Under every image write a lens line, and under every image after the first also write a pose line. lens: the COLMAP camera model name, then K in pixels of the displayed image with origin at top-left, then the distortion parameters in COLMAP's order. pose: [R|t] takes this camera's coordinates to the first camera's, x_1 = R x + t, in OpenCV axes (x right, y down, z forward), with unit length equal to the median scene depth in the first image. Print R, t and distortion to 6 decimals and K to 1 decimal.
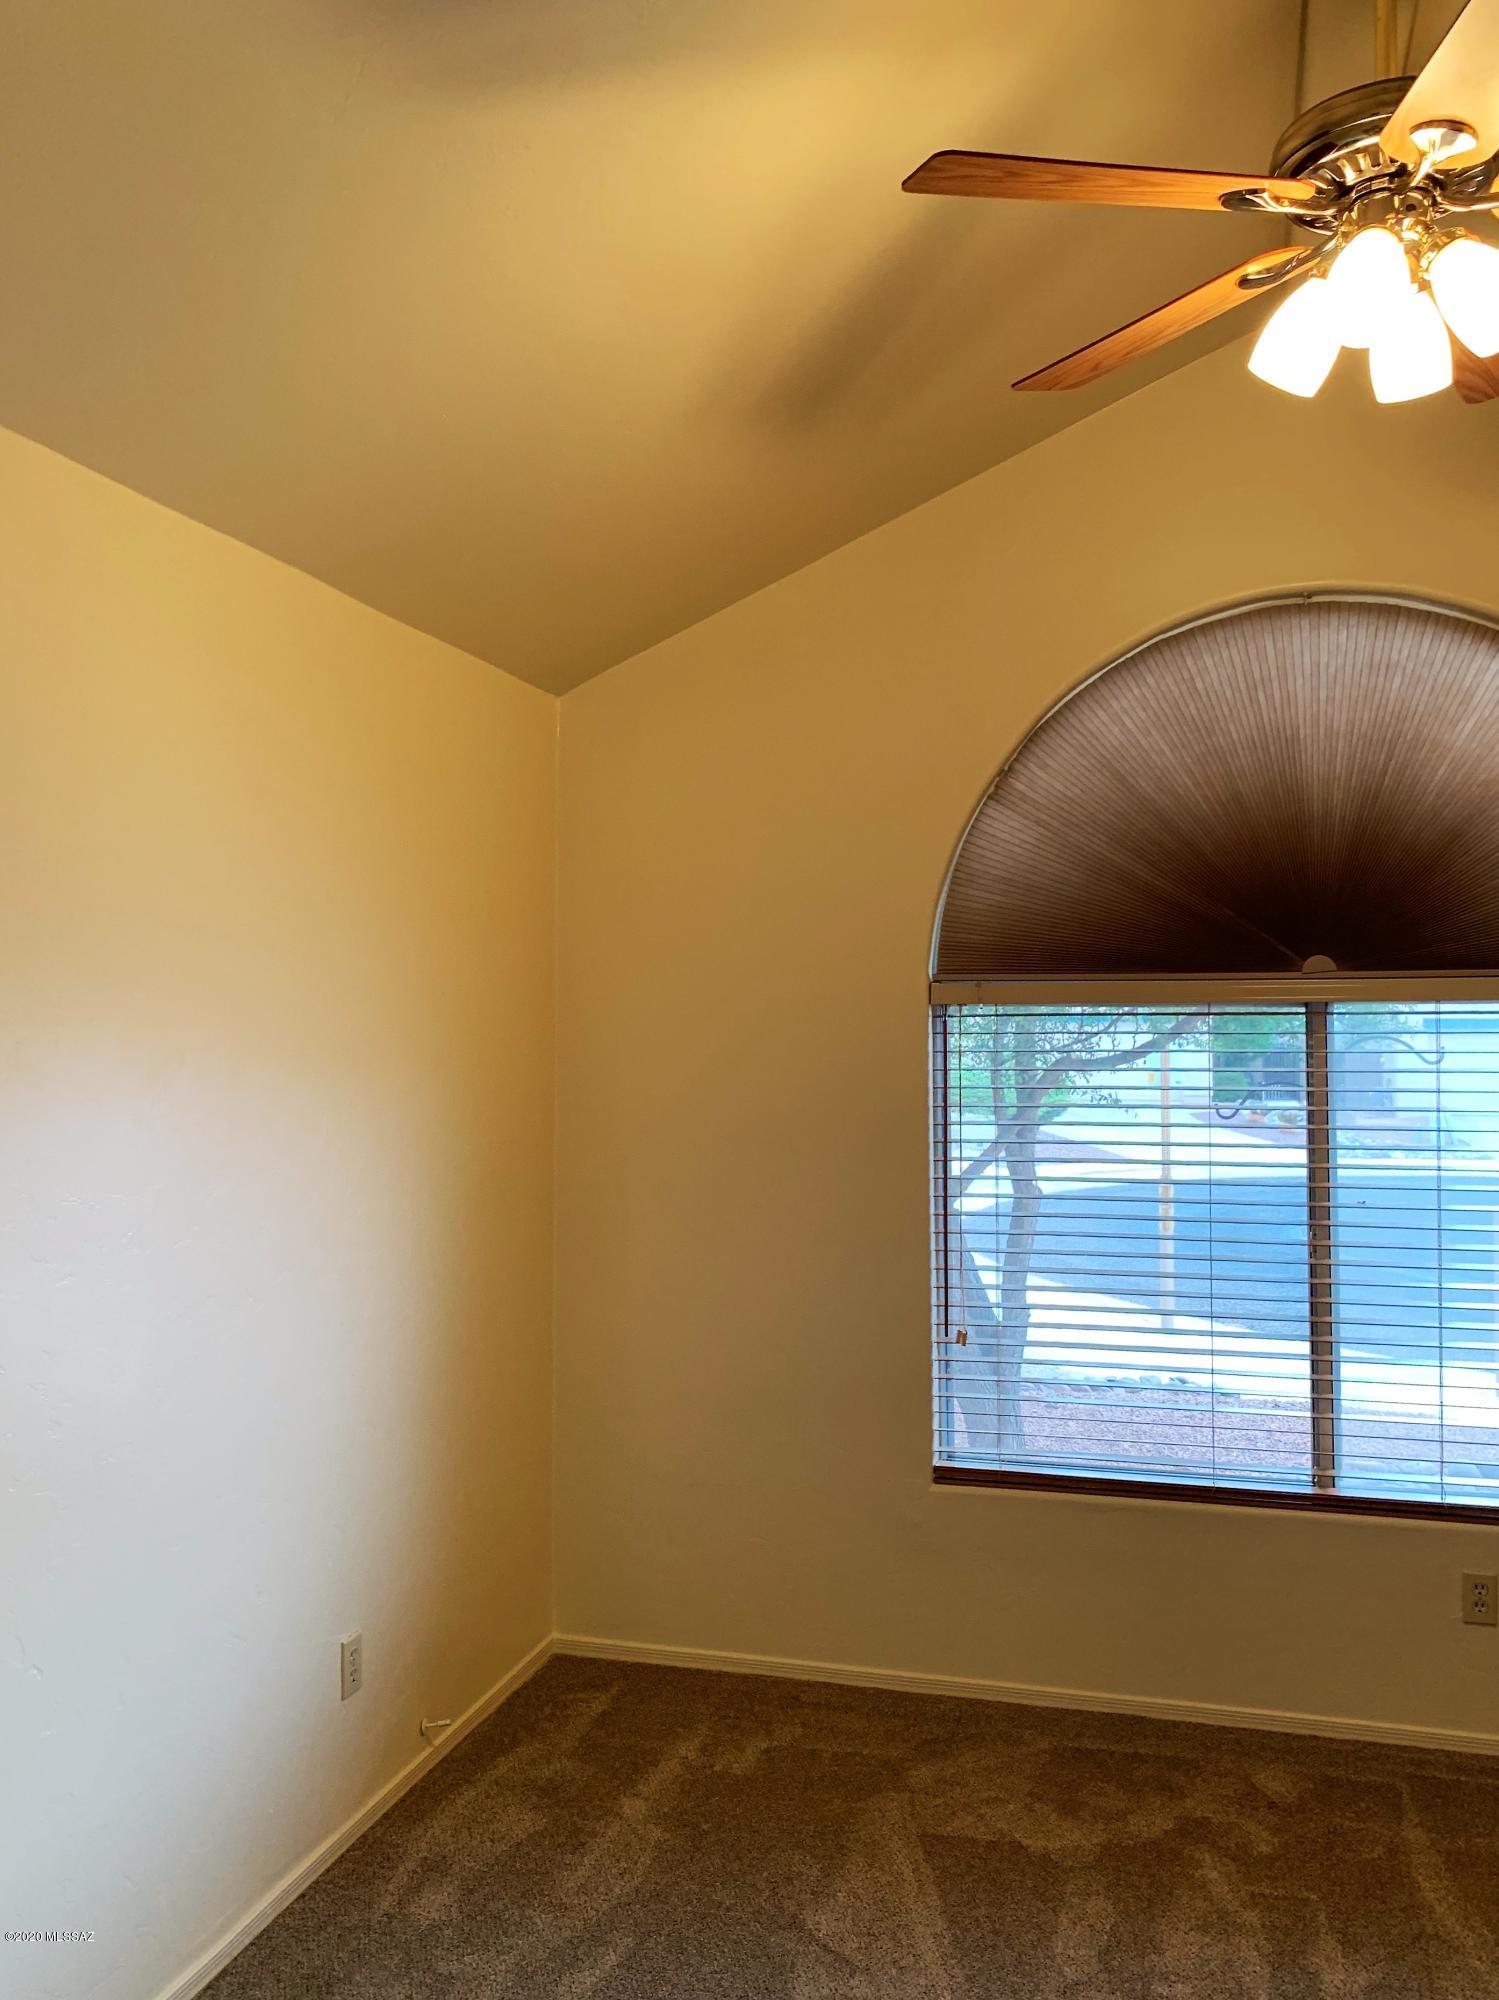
lens RADIAL K [[1613.7, 0, 745.4], [0, 1613.7, 1011.9], [0, 0, 1]] dist [0.042964, -0.064212]
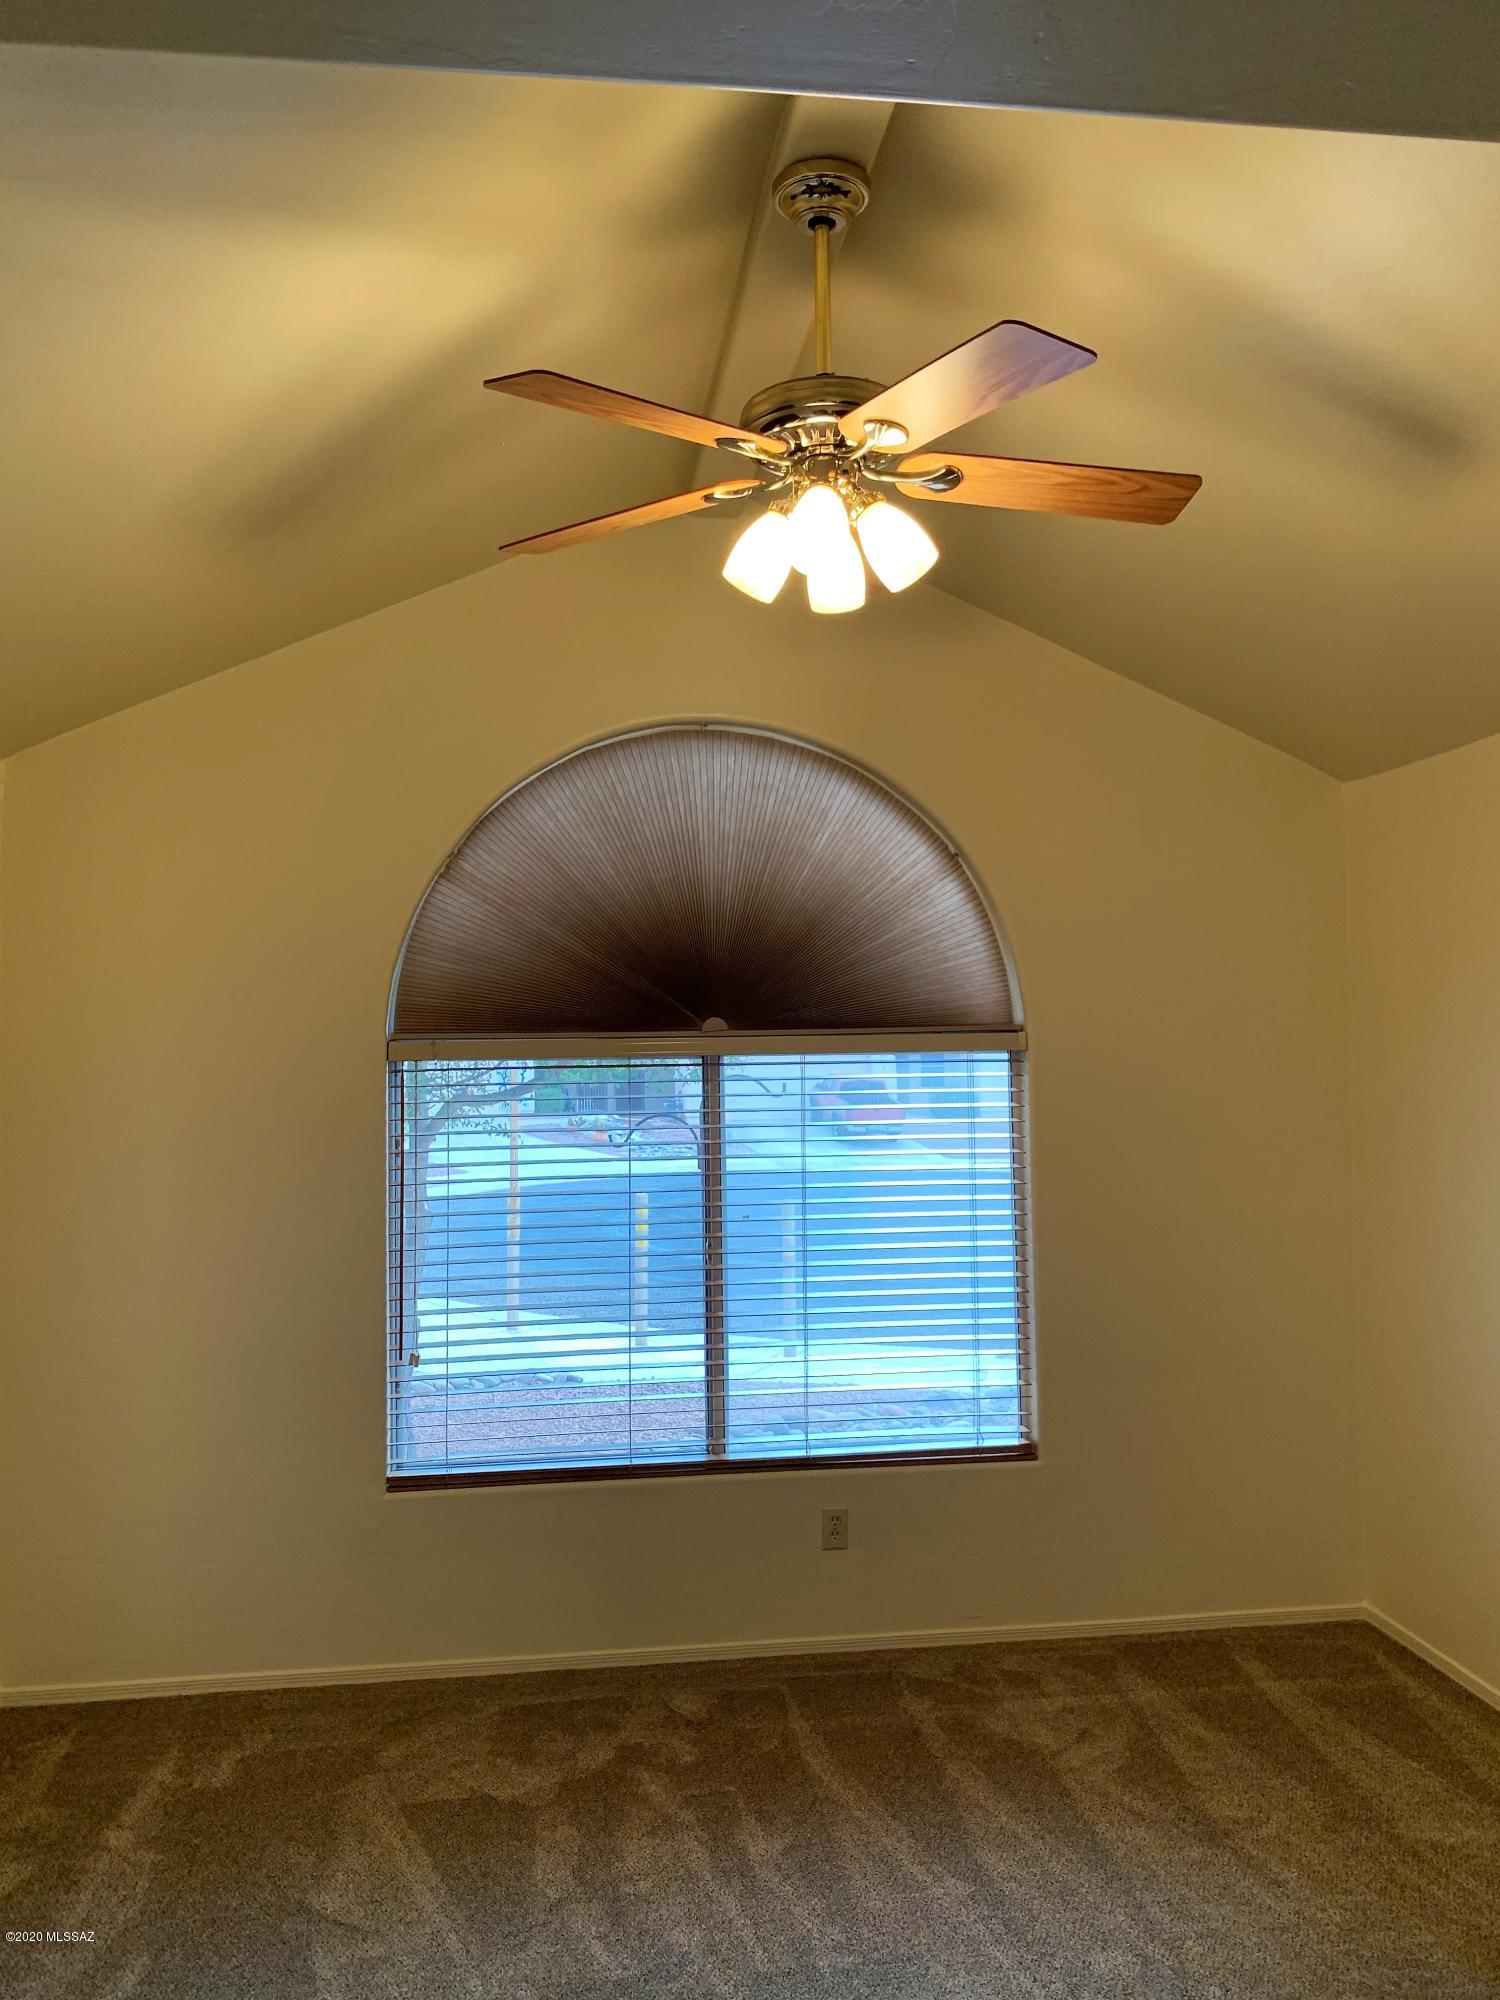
lens RADIAL K [[1516.3, 0, 693.7], [0, 1516.3, 1010.7], [0, 0, 1]] dist [-0.001978, -0.007875]
pose [[0.919807, -0.000184, 0.392371, -0.109276], [0.006922, 0.999852, -0.015760, -0.022322], [-0.392310, 0.017212, 0.919672, -0.044868]]
